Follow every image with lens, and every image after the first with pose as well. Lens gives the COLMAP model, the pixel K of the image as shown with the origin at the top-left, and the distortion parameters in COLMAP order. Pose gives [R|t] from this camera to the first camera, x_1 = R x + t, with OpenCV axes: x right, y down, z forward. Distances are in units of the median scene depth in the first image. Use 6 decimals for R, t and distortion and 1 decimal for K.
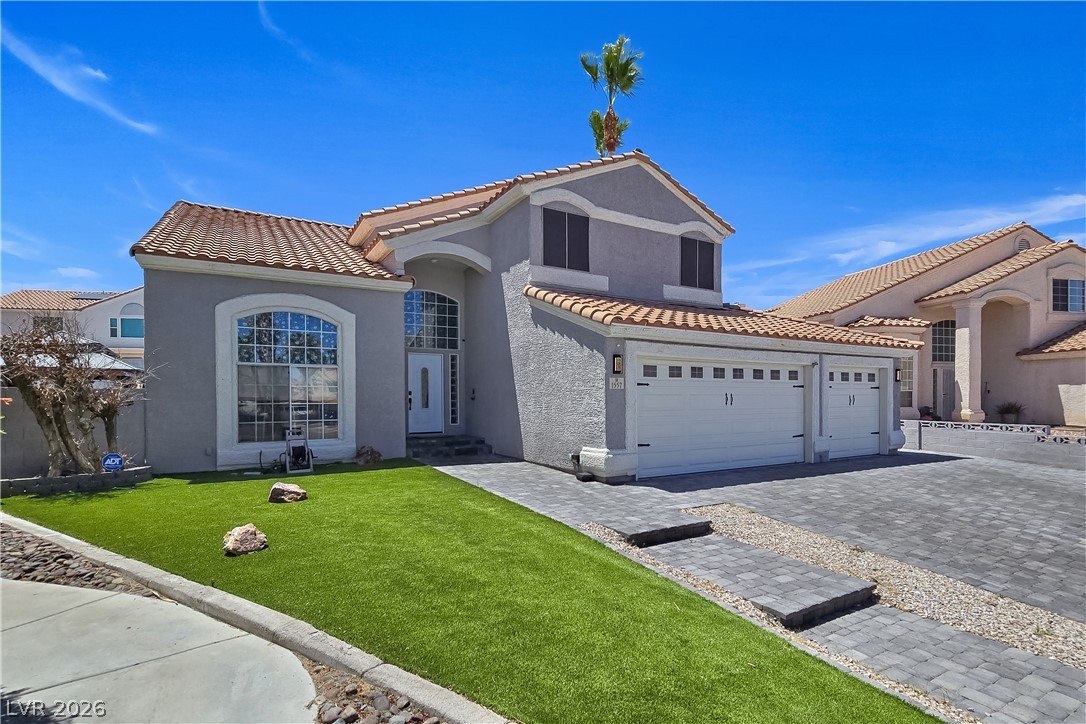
lens RADIAL K [[517.4, 0, 545.8], [0, 517.4, 401.2], [0, 0, 1]] dist [-0.001838, -0.000705]
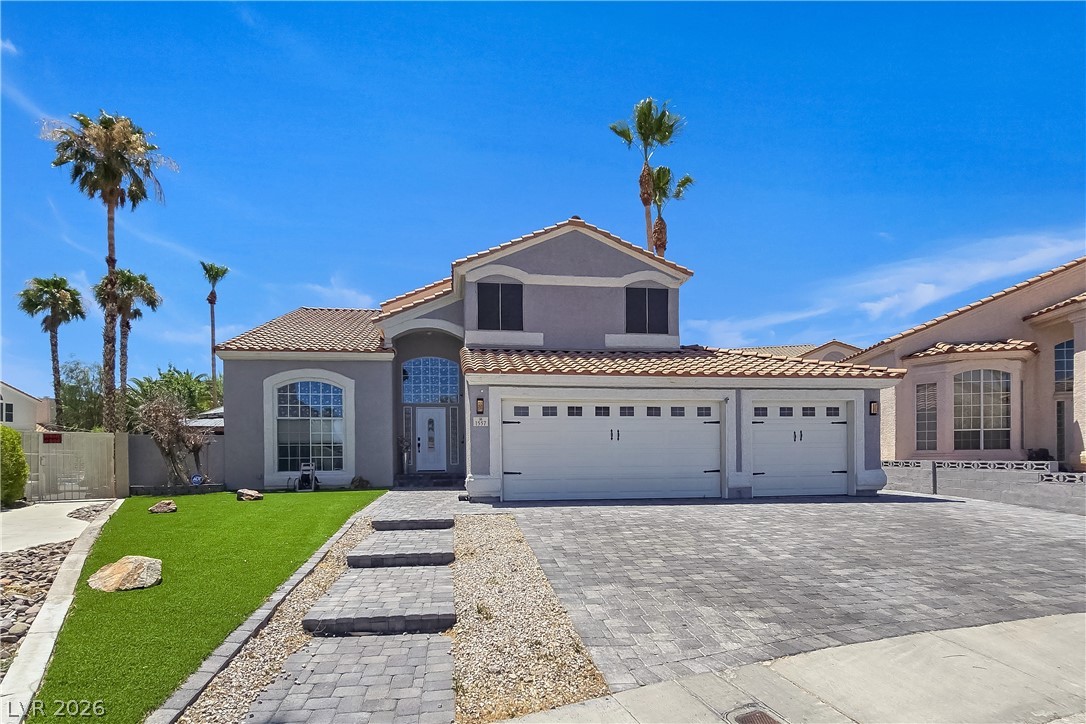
lens RADIAL K [[514.1, 0, 522.8], [0, 514.1, 457.5], [0, 0, 1]] dist [-0.000446, -0.000226]
pose [[0.920673, -0.006186, -0.390286, 0.590949], [0.003787, 0.999969, -0.006916, 0.050026], [0.390317, 0.004889, 0.920668, -0.078528]]
